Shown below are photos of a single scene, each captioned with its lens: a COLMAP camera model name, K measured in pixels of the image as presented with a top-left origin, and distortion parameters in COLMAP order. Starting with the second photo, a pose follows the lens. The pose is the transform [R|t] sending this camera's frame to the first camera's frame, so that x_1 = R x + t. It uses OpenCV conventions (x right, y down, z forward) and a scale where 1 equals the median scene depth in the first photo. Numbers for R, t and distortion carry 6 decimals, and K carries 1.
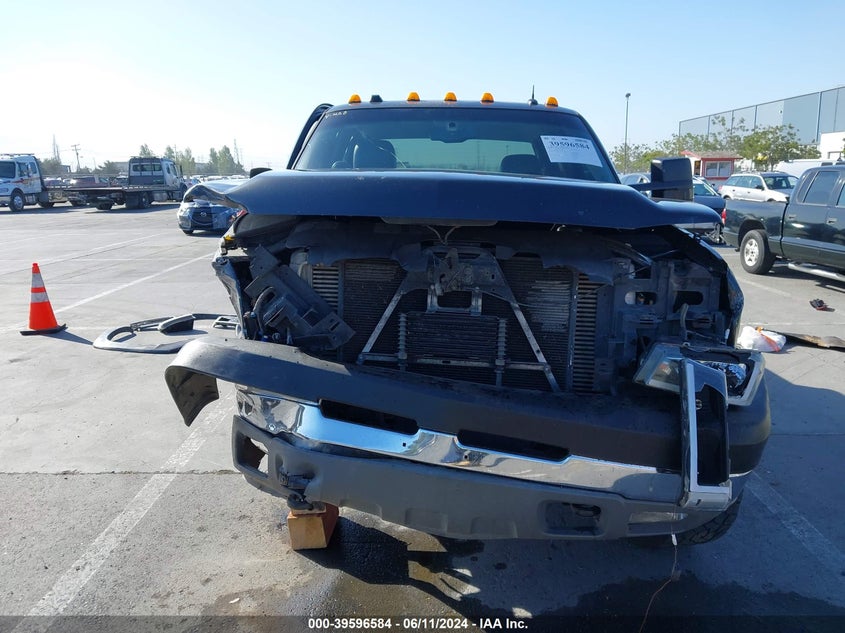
lens RADIAL K [[668.4, 0, 422.5], [0, 668.4, 316.5], [0, 0, 1]] dist [0.001207, 0.001296]
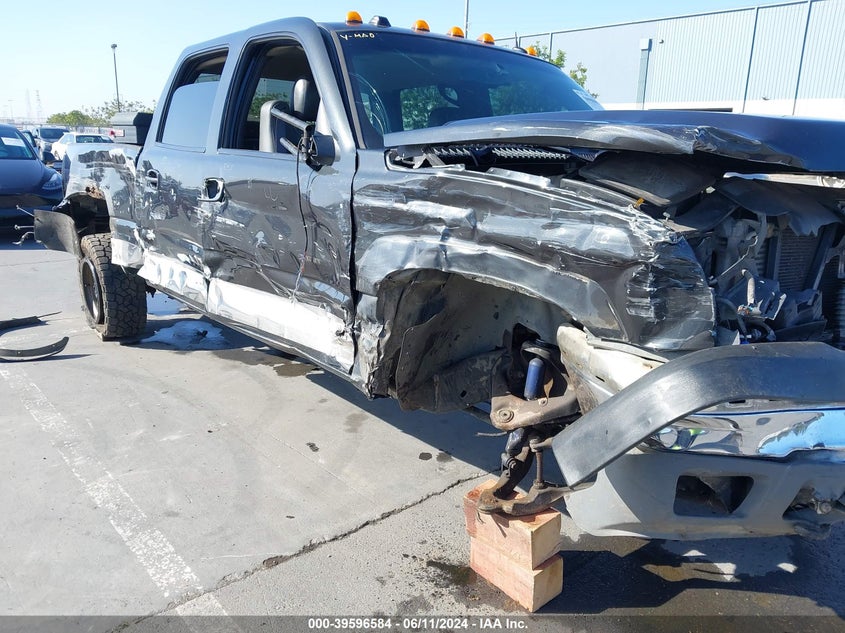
lens RADIAL K [[668.4, 0, 422.5], [0, 668.4, 316.5], [0, 0, 1]] dist [0.001207, 0.001296]
pose [[0.747239, -0.141073, 0.649409, -0.745992], [0.105020, 0.989997, 0.094218, -0.075998], [-0.656205, -0.002202, 0.754580, 0.506018]]
